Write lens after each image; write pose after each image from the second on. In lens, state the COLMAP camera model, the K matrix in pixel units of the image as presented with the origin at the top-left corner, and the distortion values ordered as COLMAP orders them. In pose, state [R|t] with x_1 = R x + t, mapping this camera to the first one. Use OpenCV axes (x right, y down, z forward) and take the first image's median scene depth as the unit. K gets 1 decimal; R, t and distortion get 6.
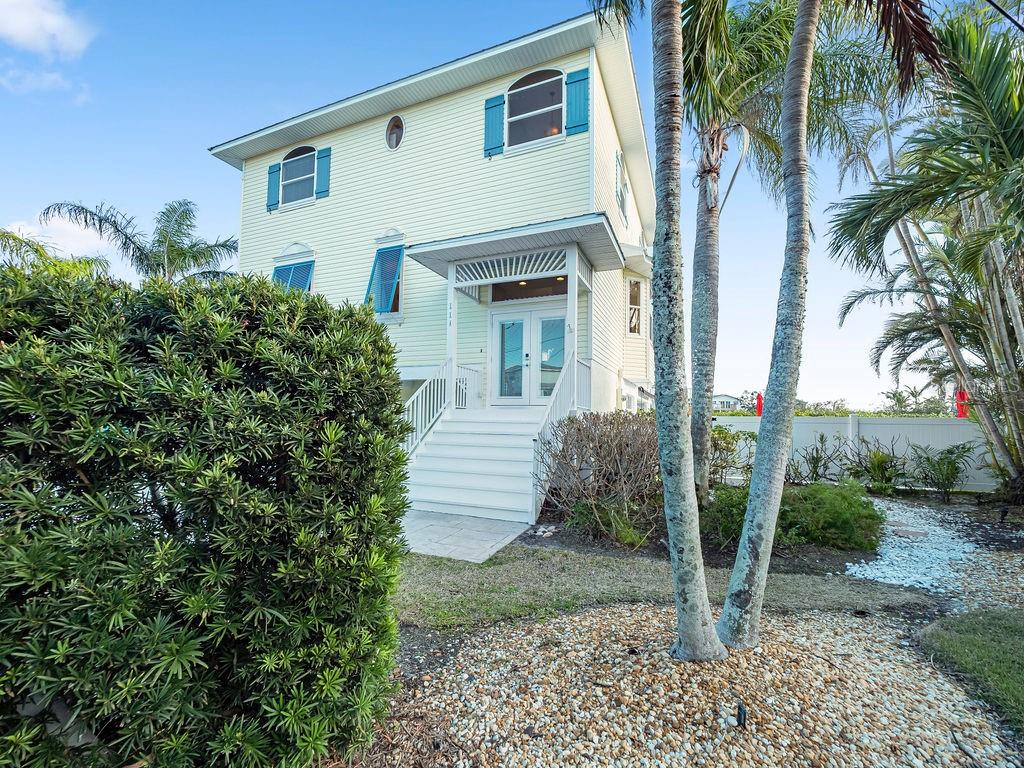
lens RADIAL K [[435.9, 0, 517.4], [0, 435.9, 411.6], [0, 0, 1]] dist [-0.000989, -0.004065]
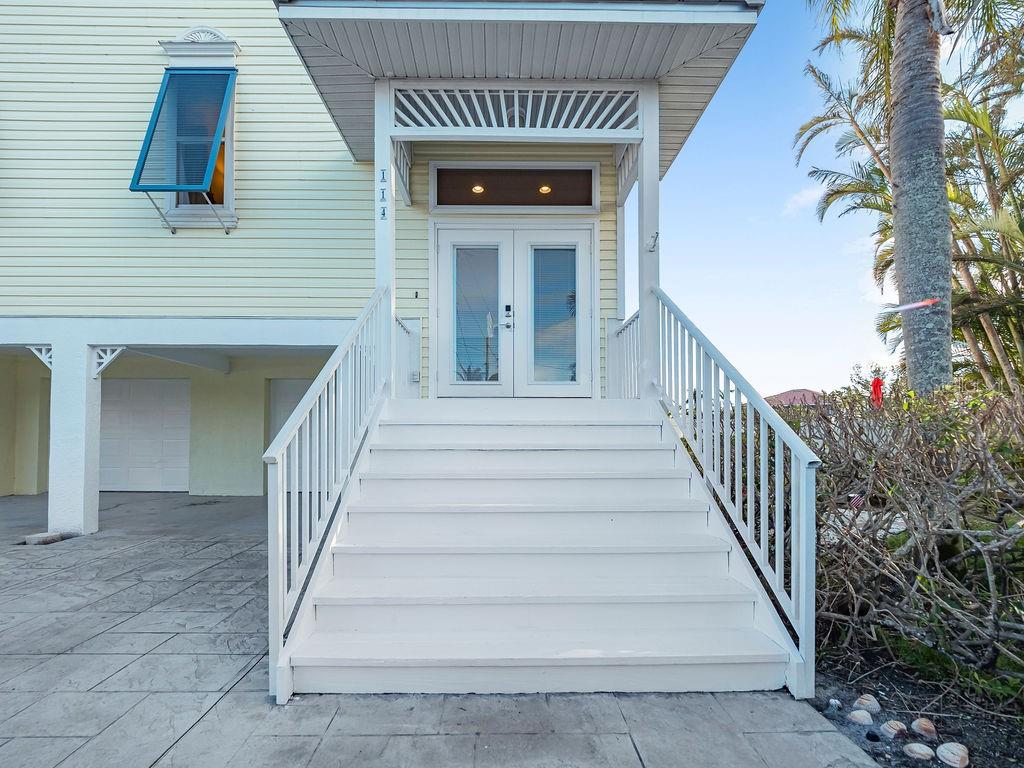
lens RADIAL K [[435.9, 0, 512.4], [0, 435.9, 433.3], [0, 0, 1]] dist [-0.000989, -0.004065]
pose [[0.914414, -0.017380, 0.404407, -0.329584], [0.007962, 0.999657, 0.024958, 0.030432], [-0.404702, -0.019602, 0.914238, 0.776383]]
